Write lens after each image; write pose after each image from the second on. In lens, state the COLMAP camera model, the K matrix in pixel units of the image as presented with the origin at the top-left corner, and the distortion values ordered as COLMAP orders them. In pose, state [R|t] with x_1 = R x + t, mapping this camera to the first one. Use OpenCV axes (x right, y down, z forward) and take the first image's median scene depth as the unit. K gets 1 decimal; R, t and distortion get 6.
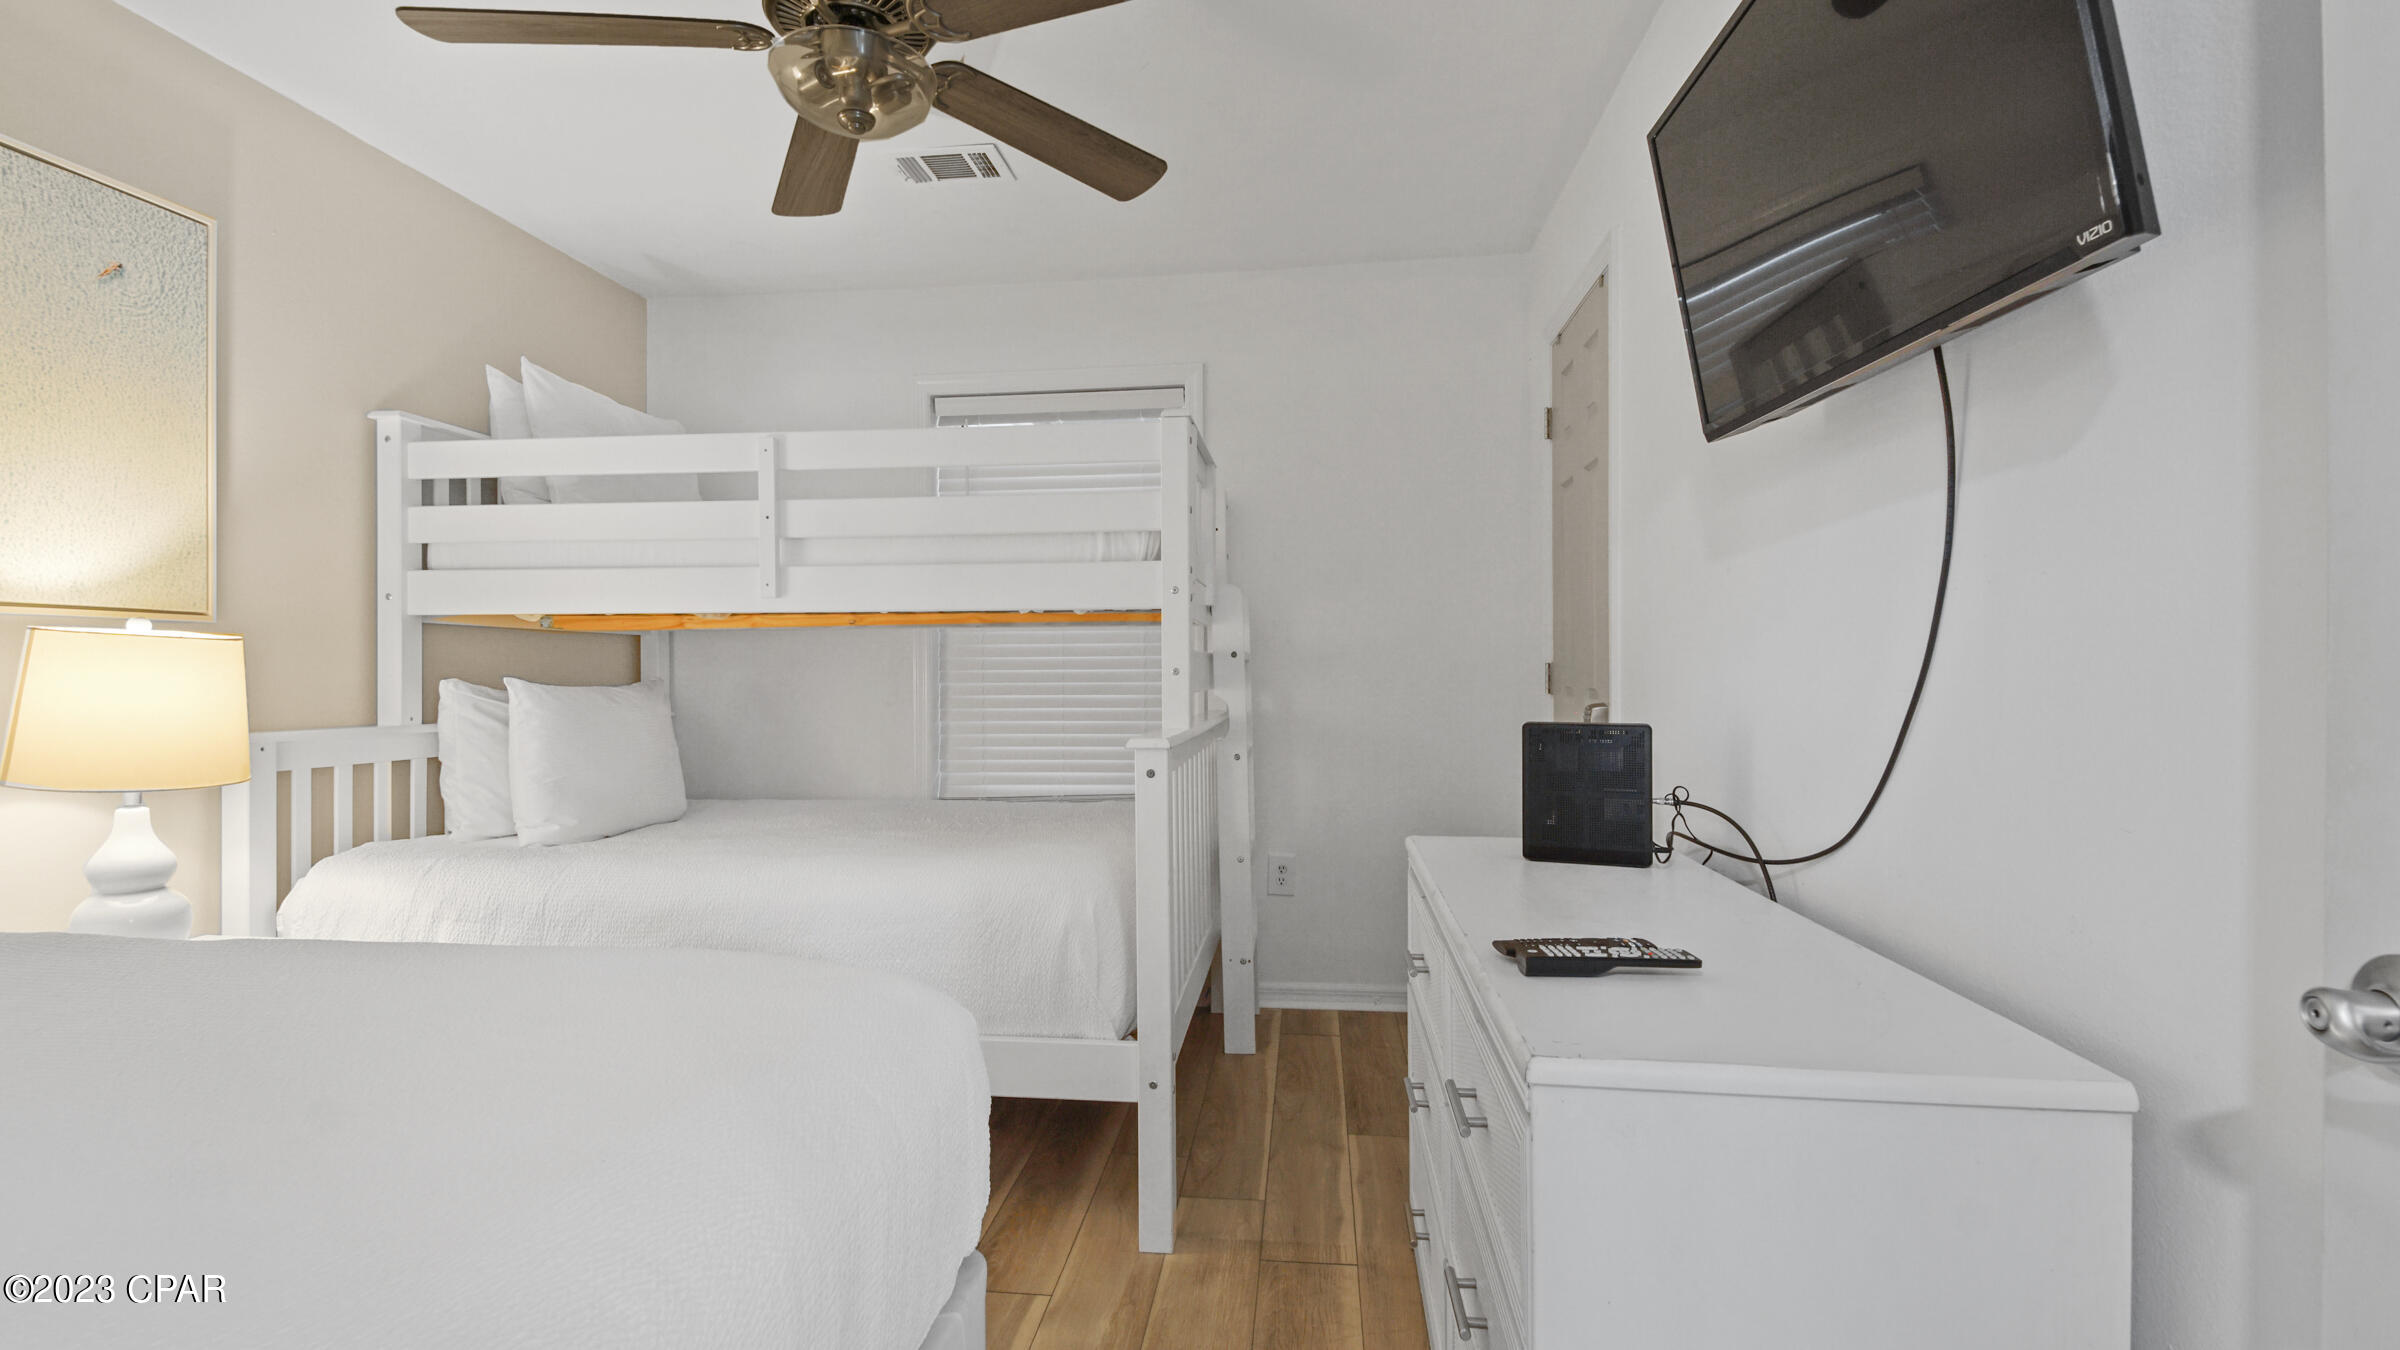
lens RADIAL K [[1058.6, 0, 1195.7], [0, 1058.6, 678.2], [0, 0, 1]] dist [0.038361, -0.026679]
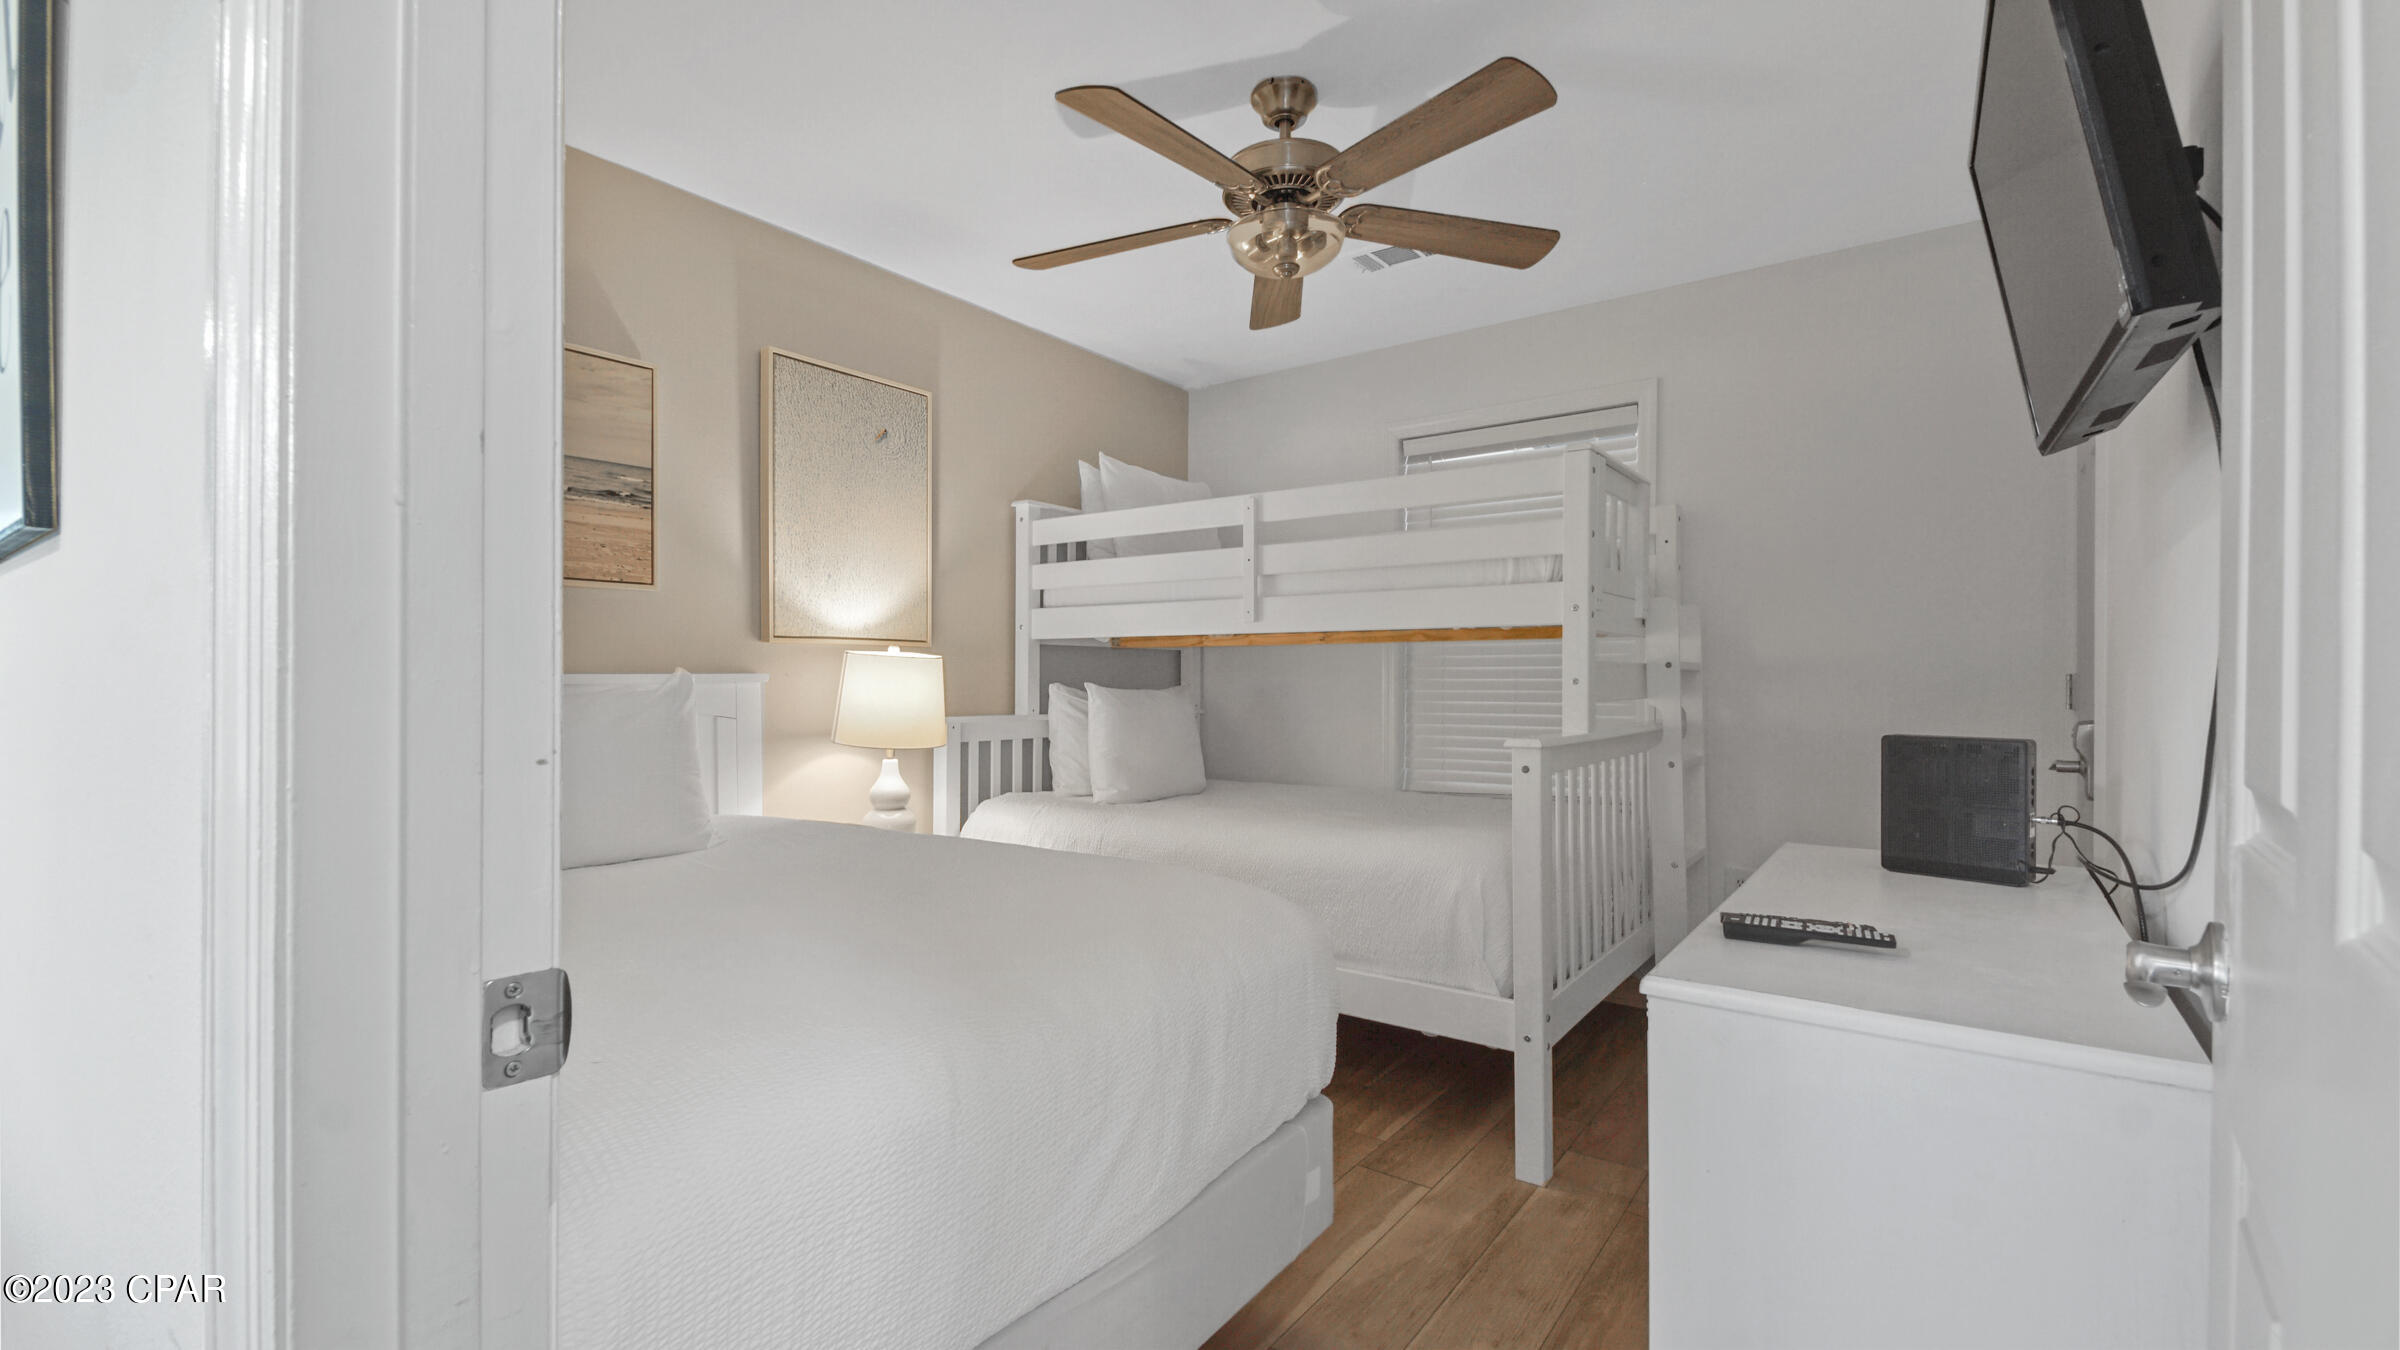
lens RADIAL K [[1062.3, 0, 1178.5], [0, 1062.3, 690.1], [0, 0, 1]] dist [0.021635, -0.012578]
pose [[0.865558, 0.010802, -0.500692, 0.171222], [-0.008279, 0.999939, 0.007260, -0.001951], [0.500740, -0.002138, 0.865595, -0.160193]]
